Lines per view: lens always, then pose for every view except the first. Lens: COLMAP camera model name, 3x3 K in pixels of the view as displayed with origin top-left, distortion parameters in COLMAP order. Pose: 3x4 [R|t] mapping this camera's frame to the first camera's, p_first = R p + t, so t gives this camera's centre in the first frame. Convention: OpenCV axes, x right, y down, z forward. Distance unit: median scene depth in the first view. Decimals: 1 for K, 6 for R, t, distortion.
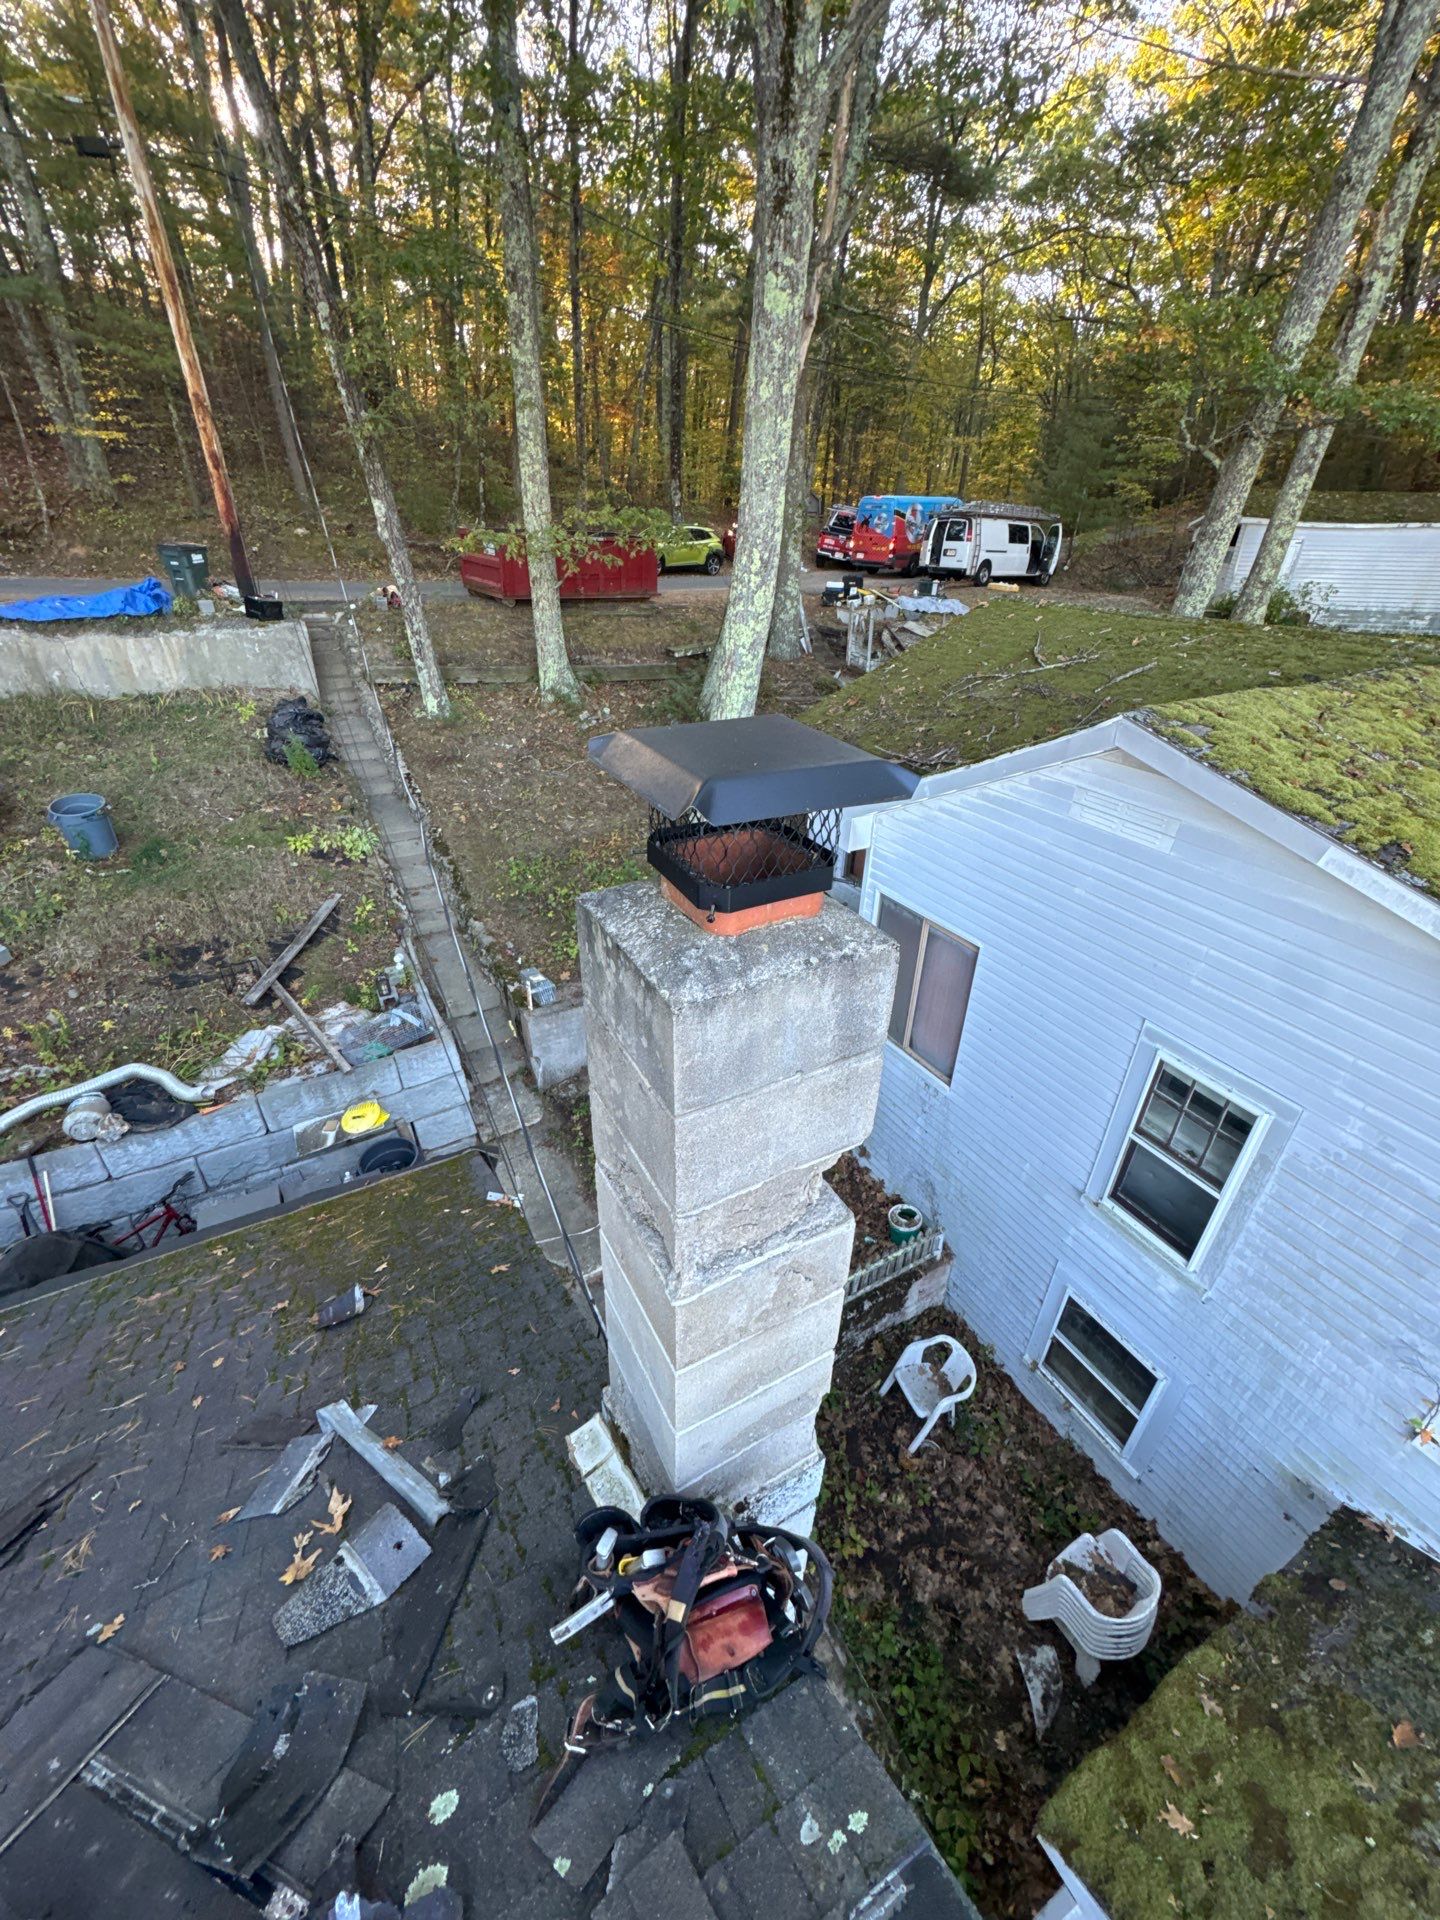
lens RADIAL K [[764.9, 0, 722.9], [0, 764.9, 961.6], [0, 0, 1]] dist [-0.004647, 0.000375]
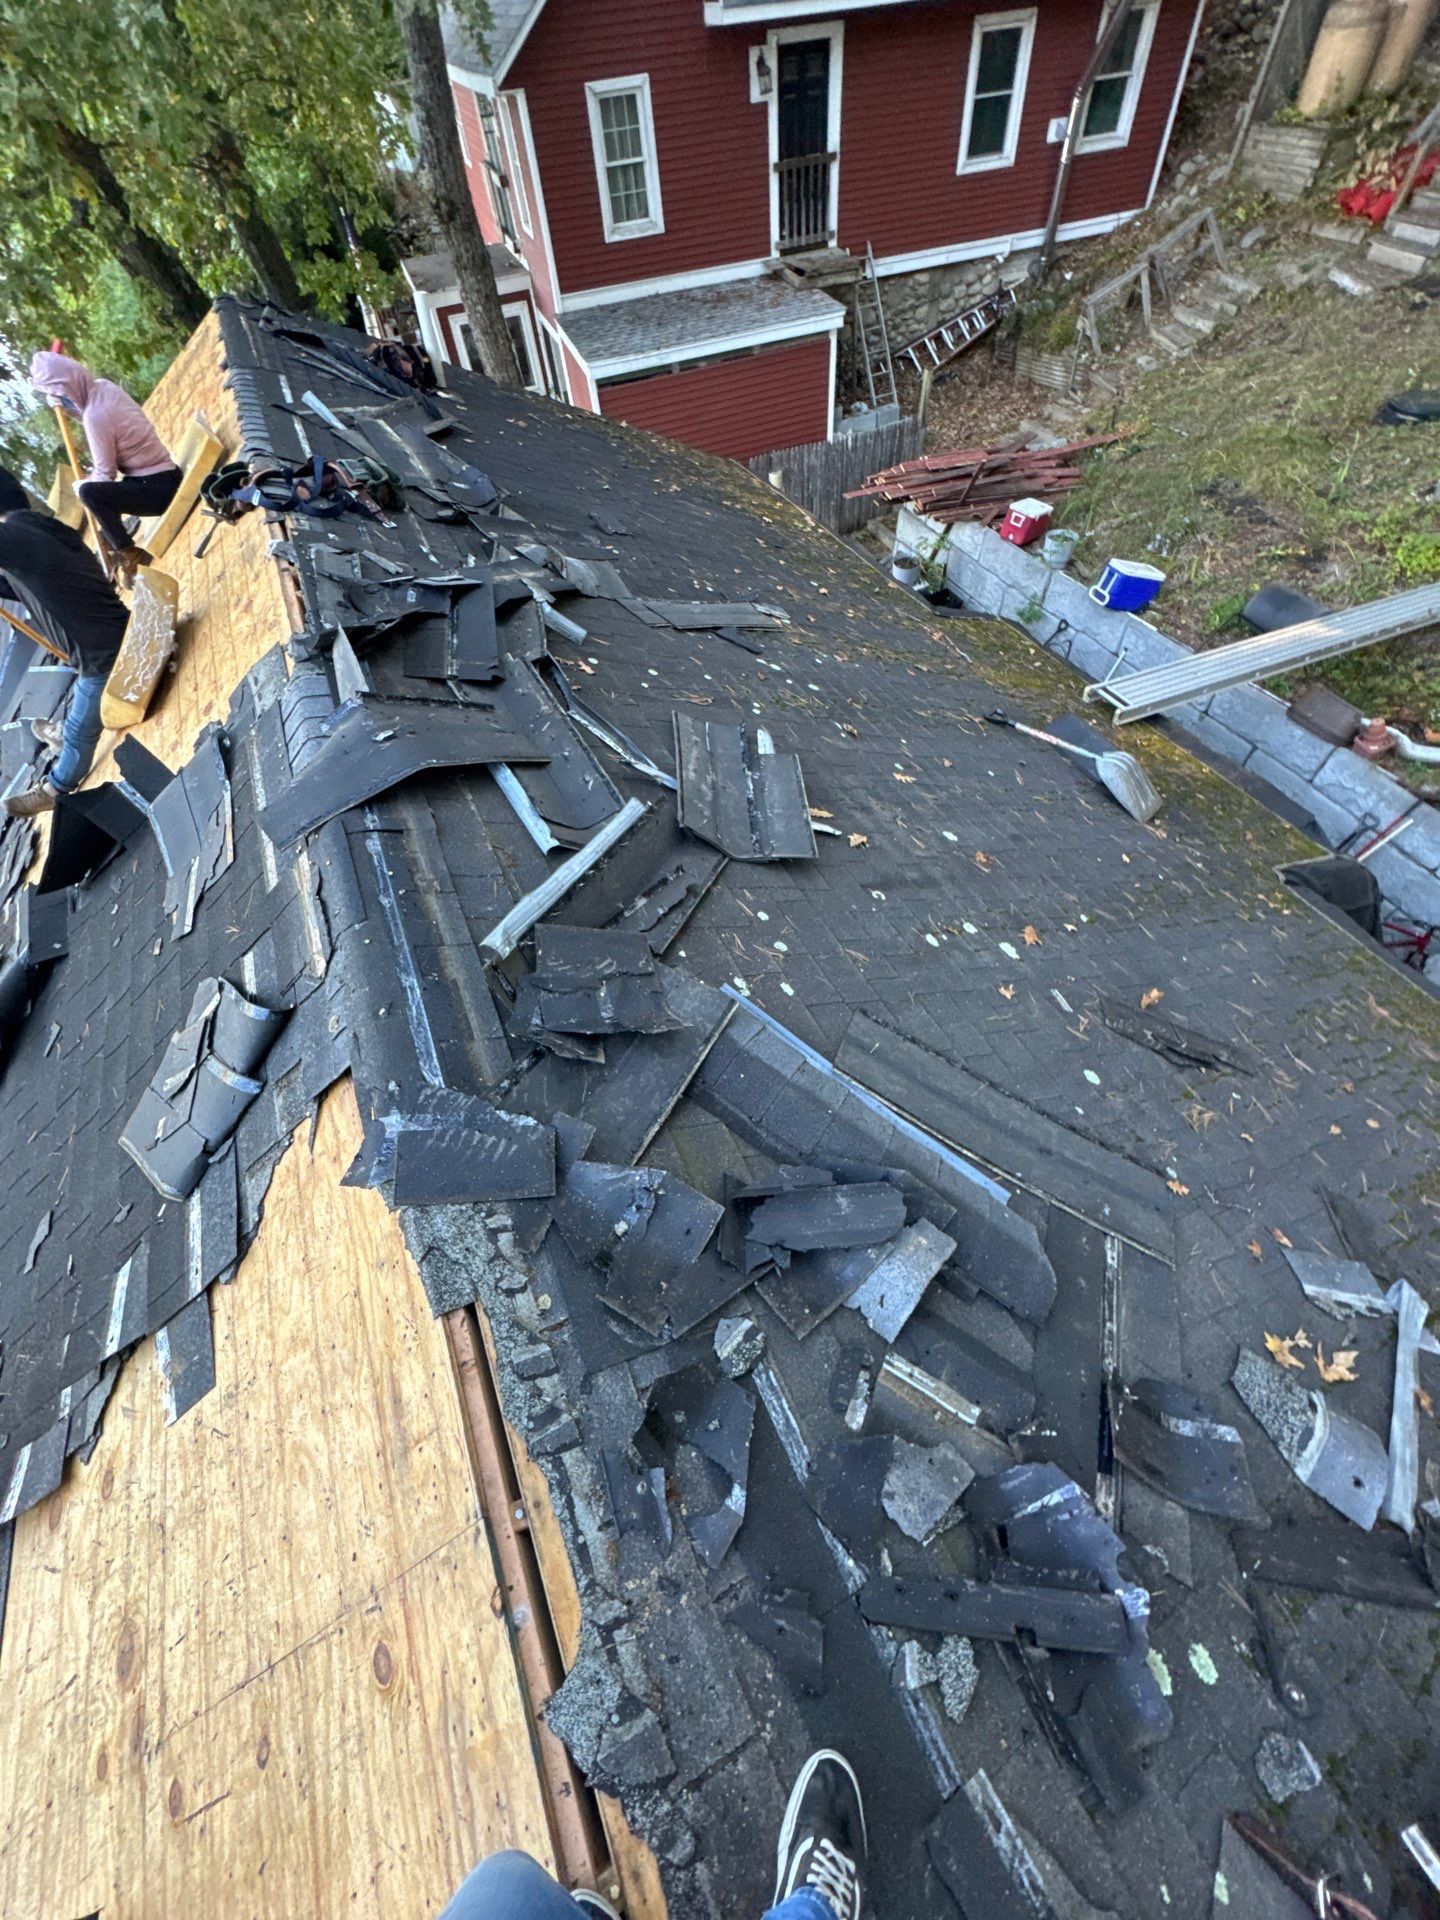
lens RADIAL K [[764.9, 0, 722.5], [0, 764.9, 957.4], [0, 0, 1]] dist [-0.004647, 0.000375]
pose [[-0.072429, 0.787844, -0.611601, -0.092955], [-0.436567, 0.526303, 0.729667, 0.041373], [0.896751, 0.319854, 0.305827, -0.028491]]
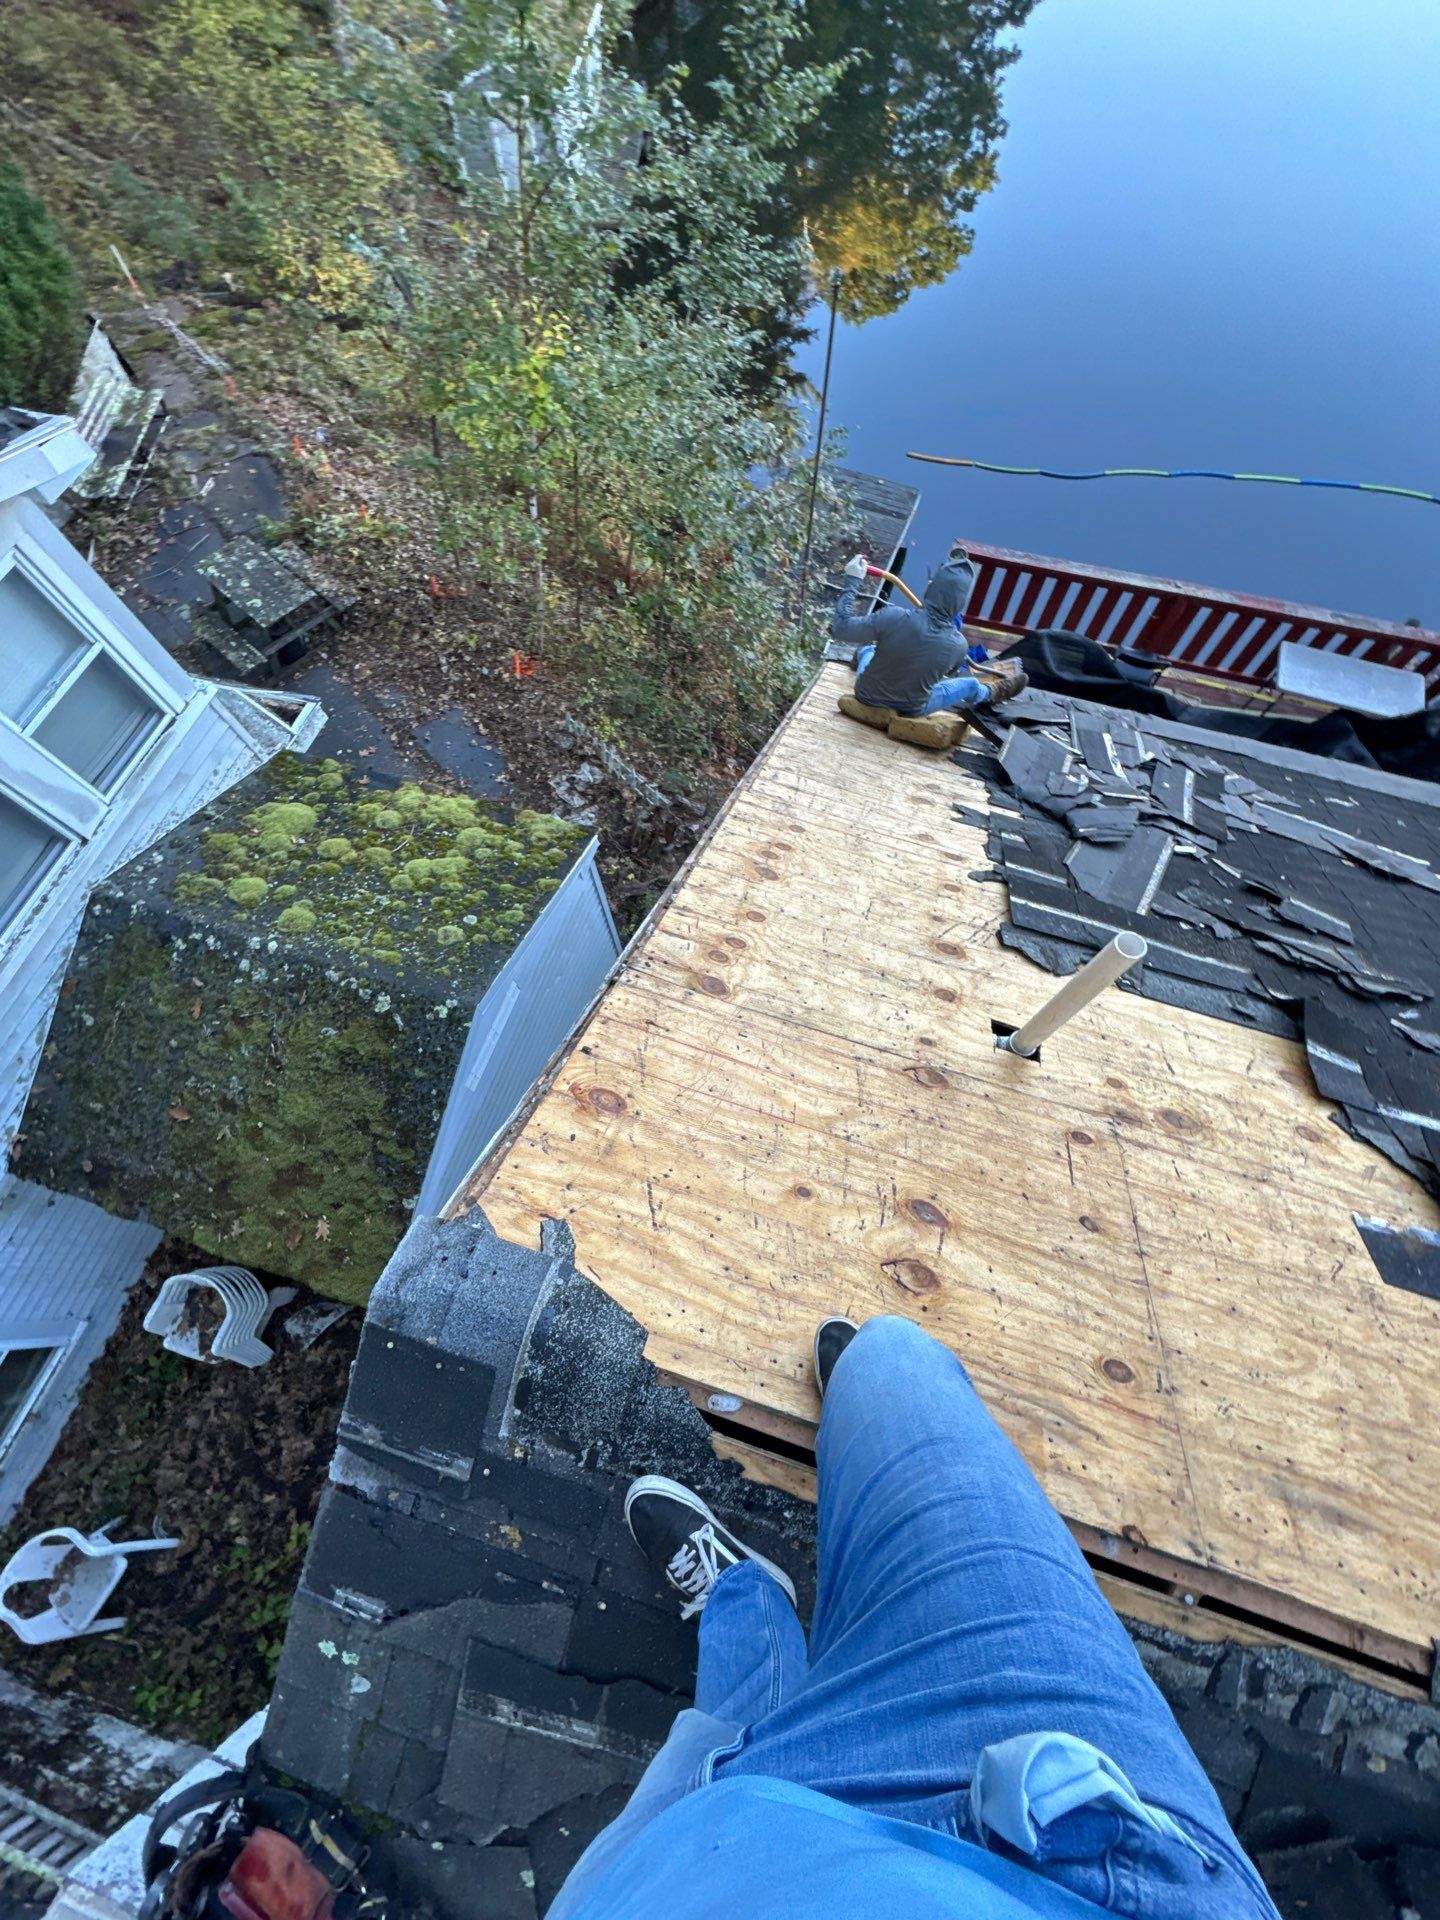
lens RADIAL K [[764.9, 0, 722.9], [0, 764.9, 962.3], [0, 0, 1]] dist [-0.004647, 0.000375]
pose [[-0.686662, -0.671002, 0.279735, 0.027187], [0.360213, 0.020196, 0.932652, 0.060990], [-0.631461, 0.741180, 0.227836, -0.054542]]
